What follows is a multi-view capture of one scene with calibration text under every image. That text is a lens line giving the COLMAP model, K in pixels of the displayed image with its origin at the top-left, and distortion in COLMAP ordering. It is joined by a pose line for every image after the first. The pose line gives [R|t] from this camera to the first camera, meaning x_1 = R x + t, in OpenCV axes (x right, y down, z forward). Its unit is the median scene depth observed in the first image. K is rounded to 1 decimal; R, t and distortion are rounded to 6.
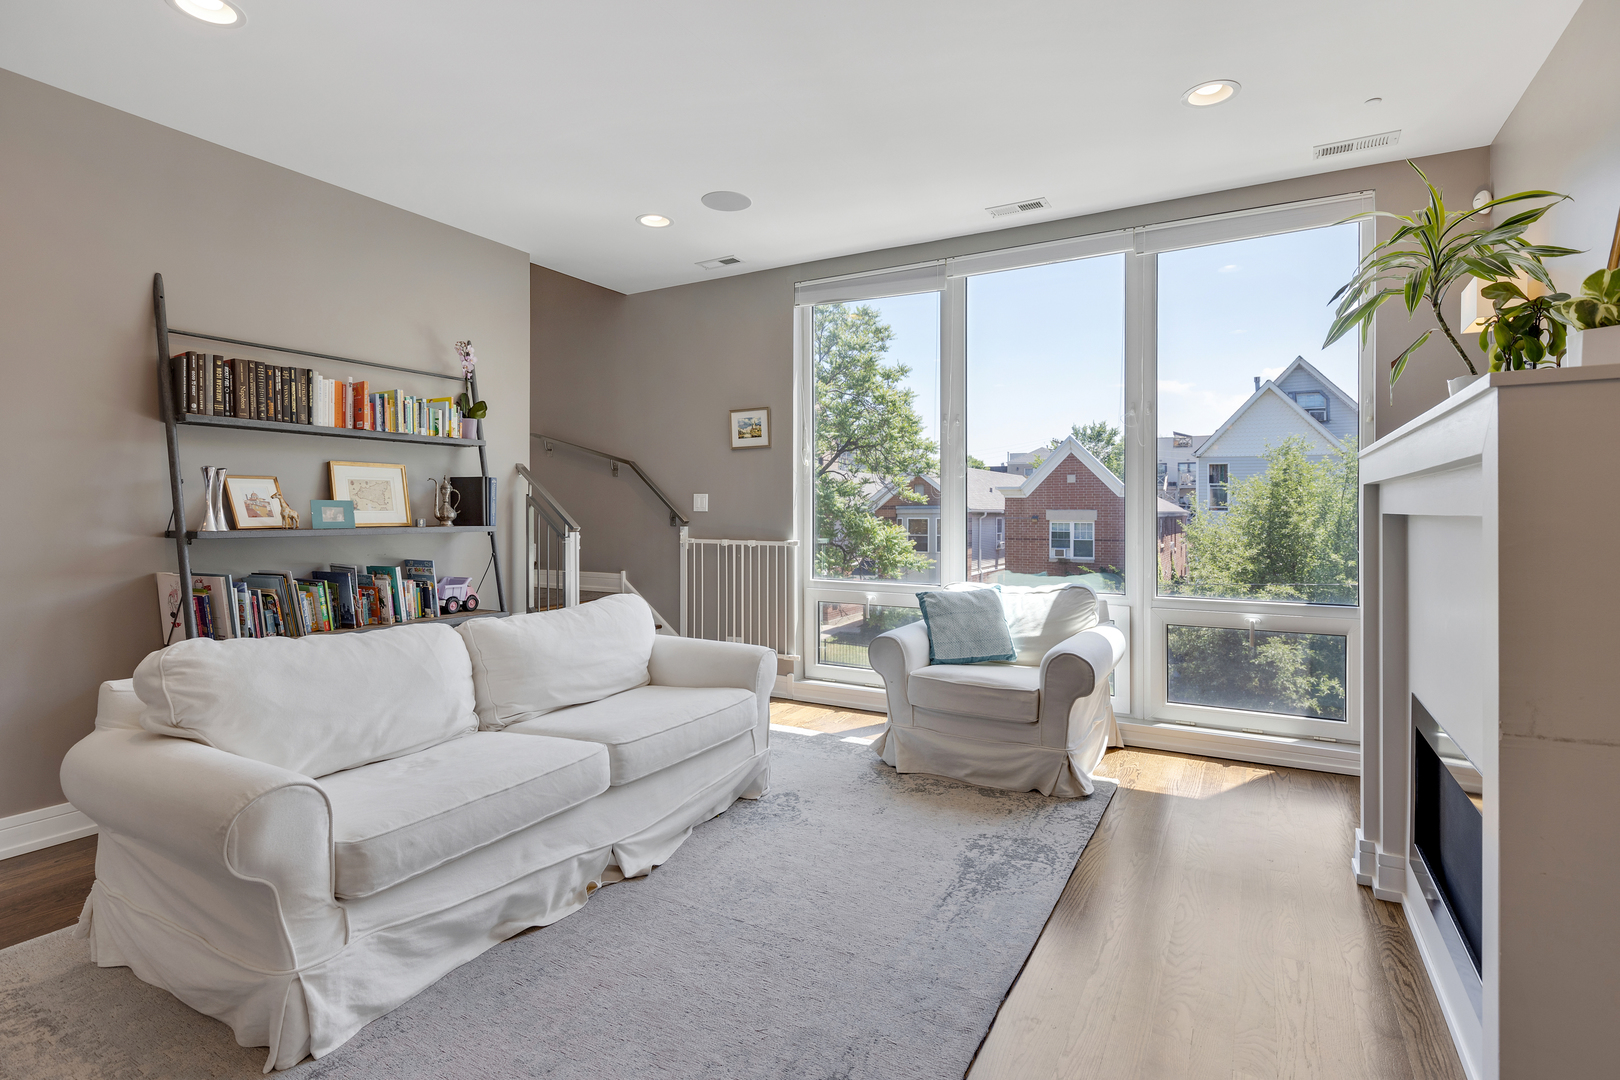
lens RADIAL K [[772.8, 0, 821.4], [0, 772.8, 529.9], [0, 0, 1]] dist [0.004873, -0.000803]
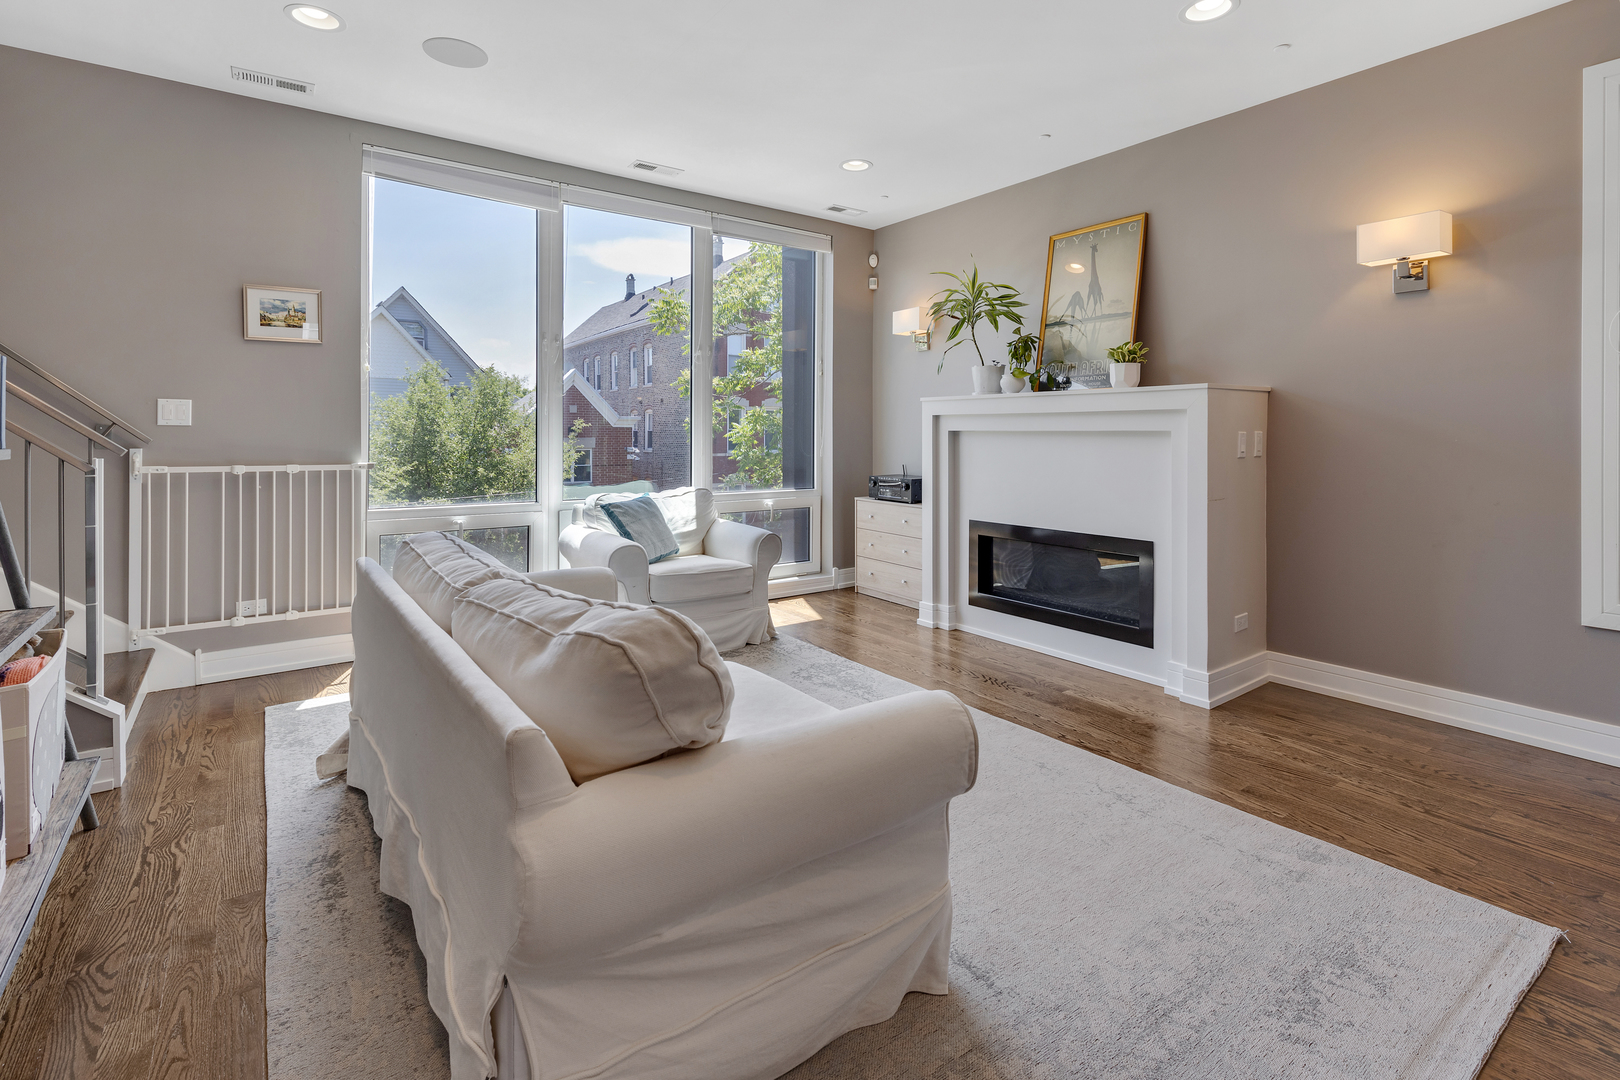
lens RADIAL K [[772.8, 0, 789.0], [0, 772.8, 436.6], [0, 0, 1]] dist [0.004873, -0.000803]
pose [[0.427214, -0.002777, 0.904146, -0.555802], [0.018683, 0.999809, -0.005758, -0.000658], [-0.903958, 0.019352, 0.427184, 0.249065]]
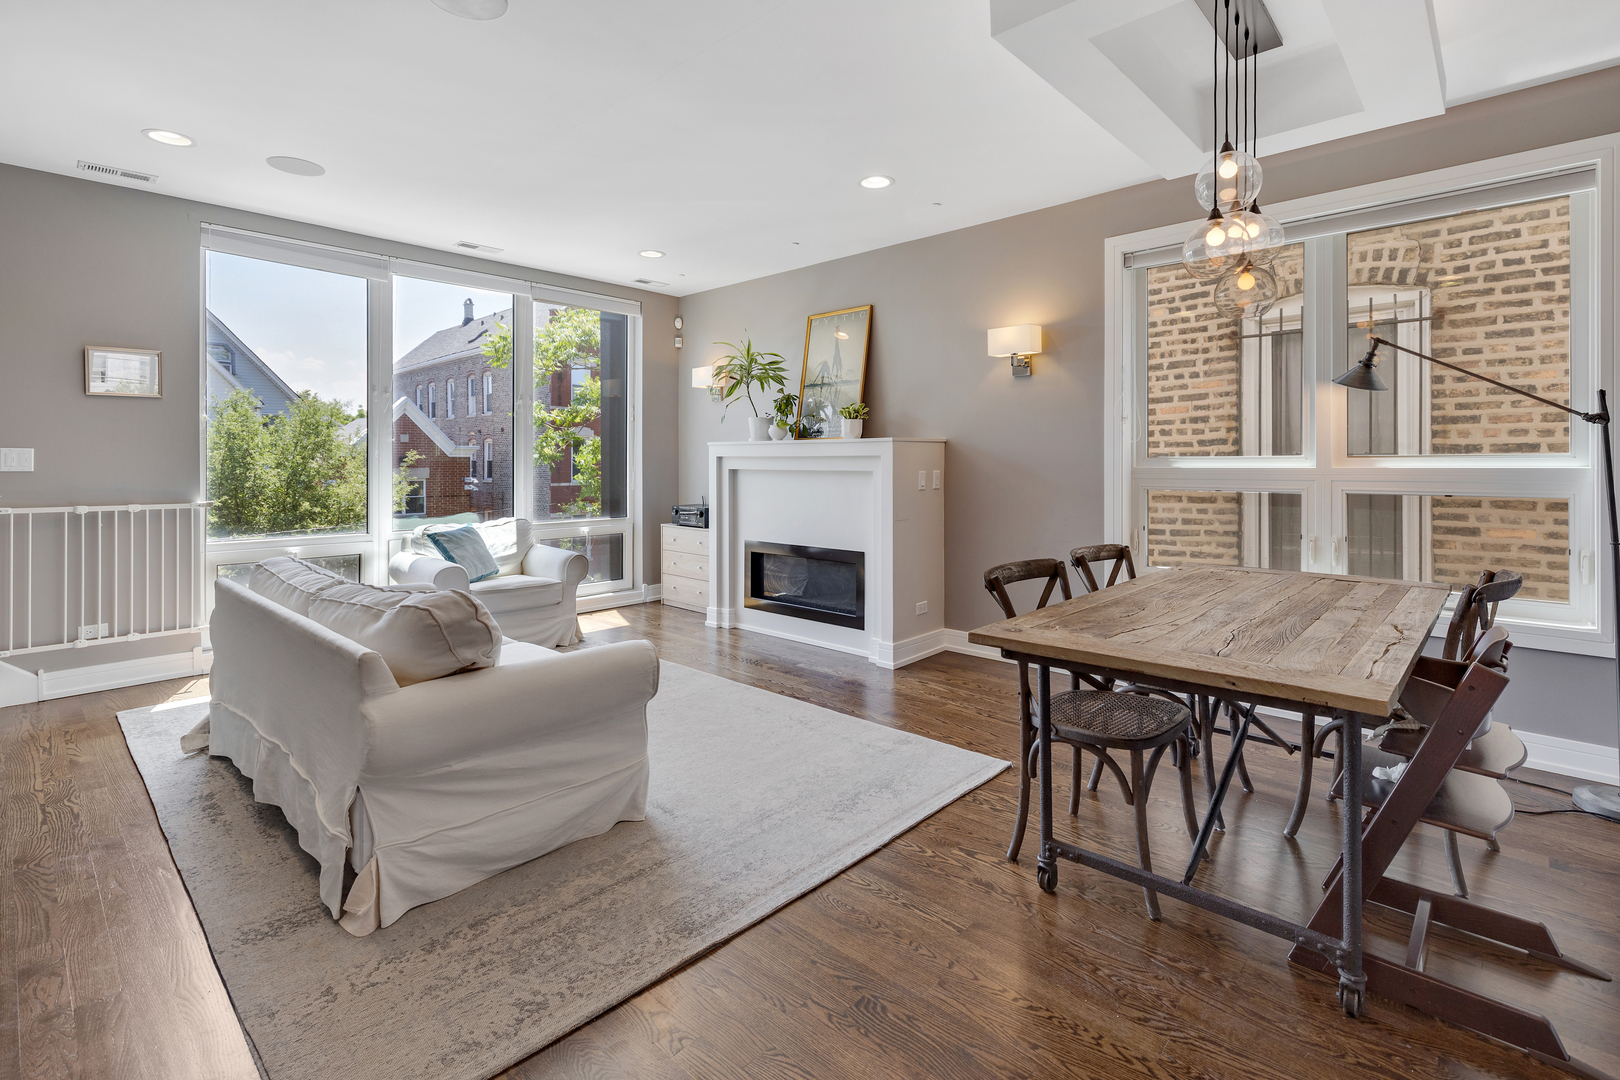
lens RADIAL K [[772.8, 0, 803.3], [0, 772.8, 462.7], [0, 0, 1]] dist [0.004873, -0.000803]
pose [[0.236880, -0.002628, 0.971535, -0.734995], [0.022833, 0.999735, -0.002863, -0.013236], [-0.971270, 0.022861, 0.236878, 0.087972]]
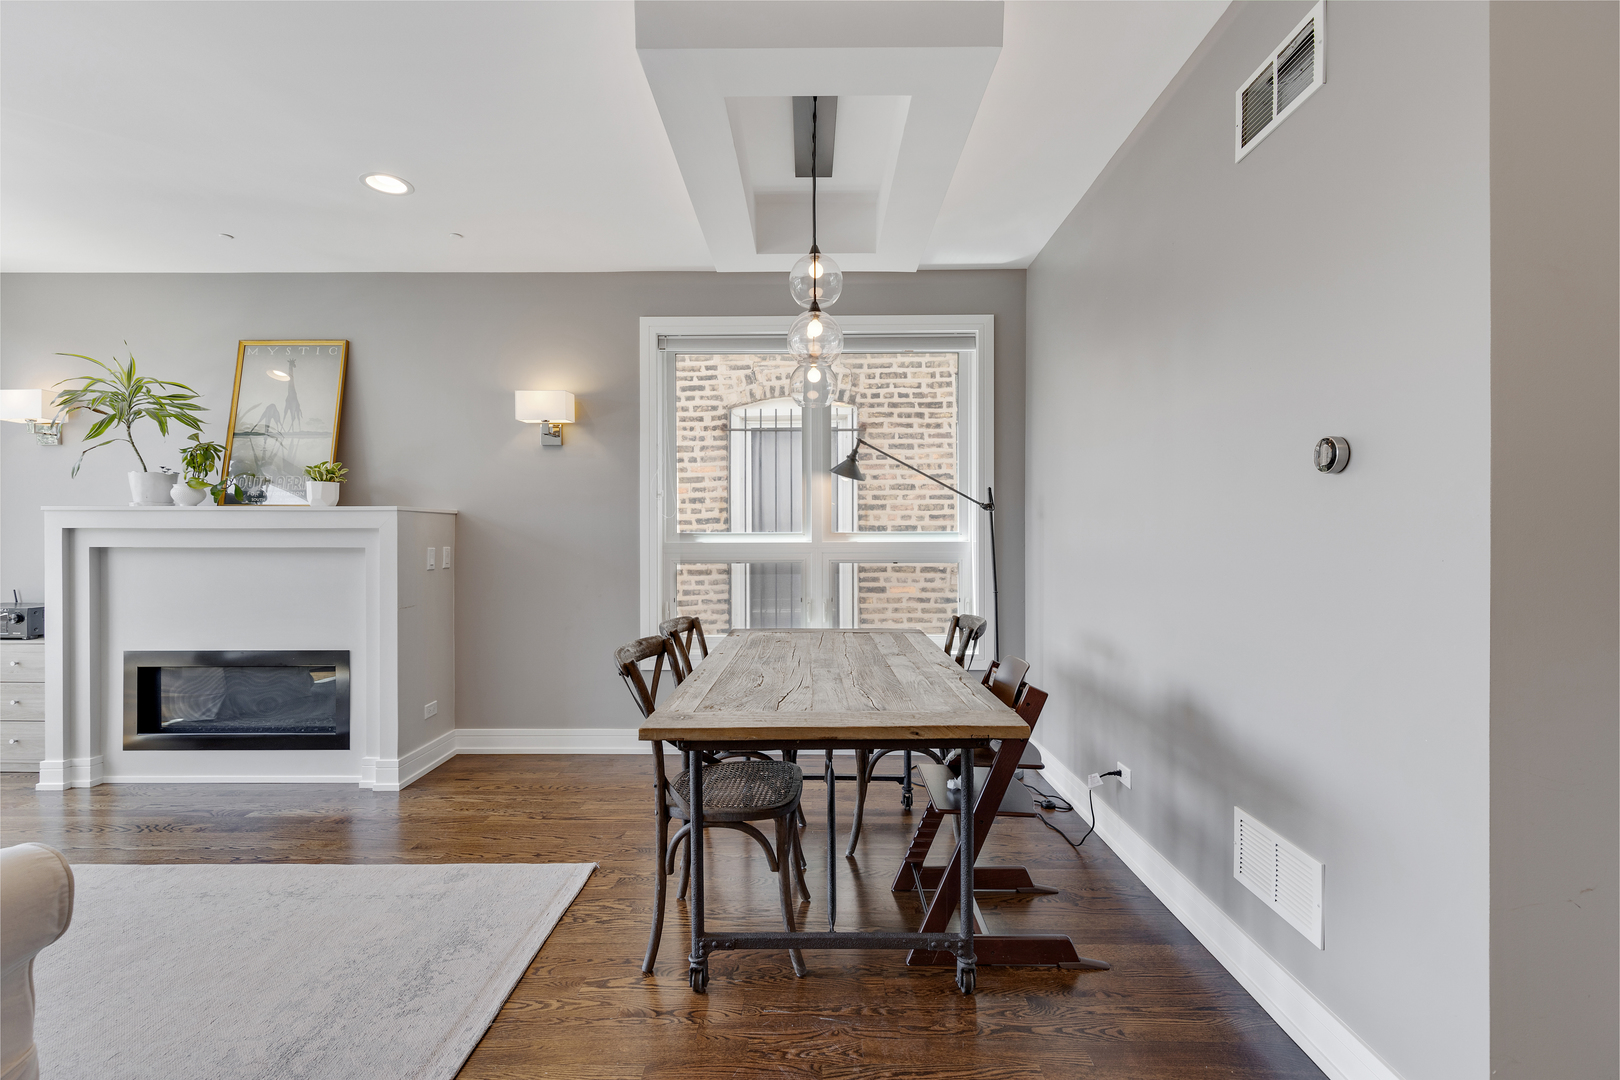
lens RADIAL K [[737.5, 0, 828.6], [0, 737.5, 542.8], [0, 0, 1]] dist [0.007176, -0.000734]
pose [[-0.495493, -0.002302, 0.868609, -0.643922], [0.019252, 0.999722, 0.013631, -0.009630], [-0.868398, 0.023477, -0.495311, 0.198356]]
